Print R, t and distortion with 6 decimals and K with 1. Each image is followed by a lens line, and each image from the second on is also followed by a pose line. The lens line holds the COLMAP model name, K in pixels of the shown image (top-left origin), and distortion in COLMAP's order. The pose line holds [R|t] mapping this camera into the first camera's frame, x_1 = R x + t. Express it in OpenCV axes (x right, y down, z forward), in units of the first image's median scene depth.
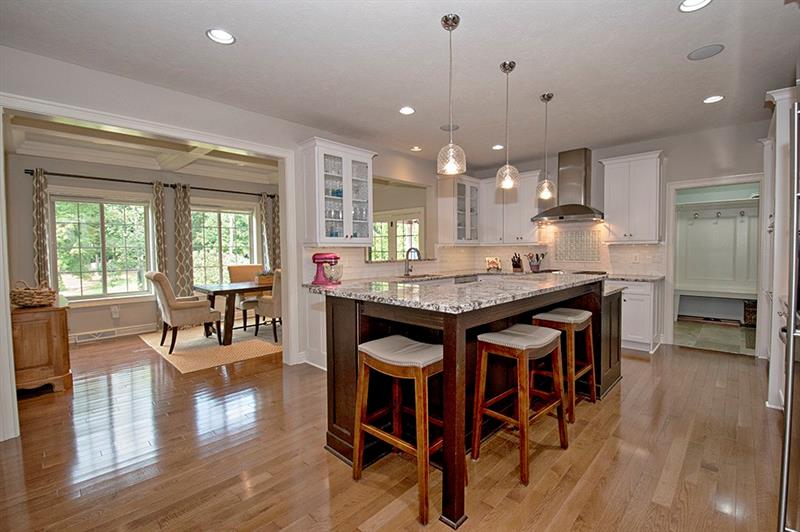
lens RADIAL K [[352.4, 0, 411.7], [0, 352.4, 260.6], [0, 0, 1]] dist [0.000769, -0.009938]
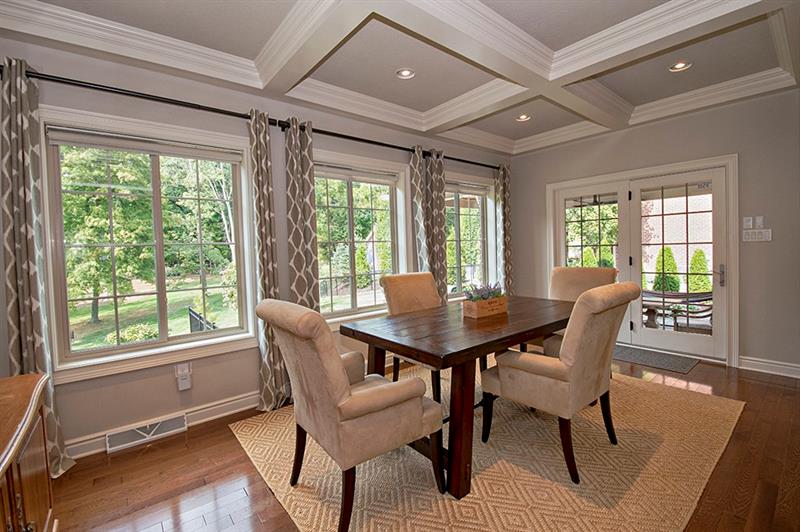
lens RADIAL K [[352.4, 0, 411.7], [0, 352.4, 260.6], [0, 0, 1]] dist [0.000769, -0.009938]
pose [[0.992788, -0.016178, -0.118785, -0.435960], [0.016254, 0.999868, -0.000326, -0.008980], [0.118774, -0.001607, 0.992920, 0.511532]]
